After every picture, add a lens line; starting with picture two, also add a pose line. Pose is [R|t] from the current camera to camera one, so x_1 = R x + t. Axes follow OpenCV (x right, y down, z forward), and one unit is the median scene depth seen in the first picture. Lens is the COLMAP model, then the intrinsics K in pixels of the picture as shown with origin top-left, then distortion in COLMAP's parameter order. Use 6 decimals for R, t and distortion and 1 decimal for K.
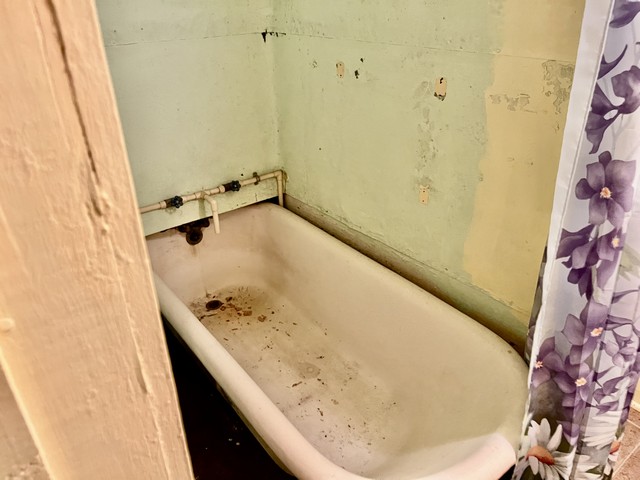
lens RADIAL K [[483.2, 0, 315.4], [0, 483.2, 240.6], [0, 0, 1]] dist [0.053323, -0.085431]
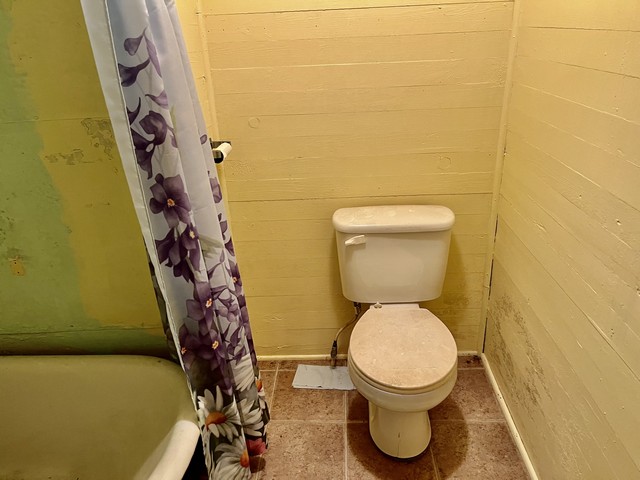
lens RADIAL K [[483.2, 0, 320.4], [0, 483.2, 241.1], [0, 0, 1]] dist [0.053323, -0.085431]
pose [[0.630266, -0.314416, 0.709864, -0.113992], [0.395945, 0.916658, 0.054463, 0.077581], [-0.667826, 0.246741, 0.702230, -0.170000]]
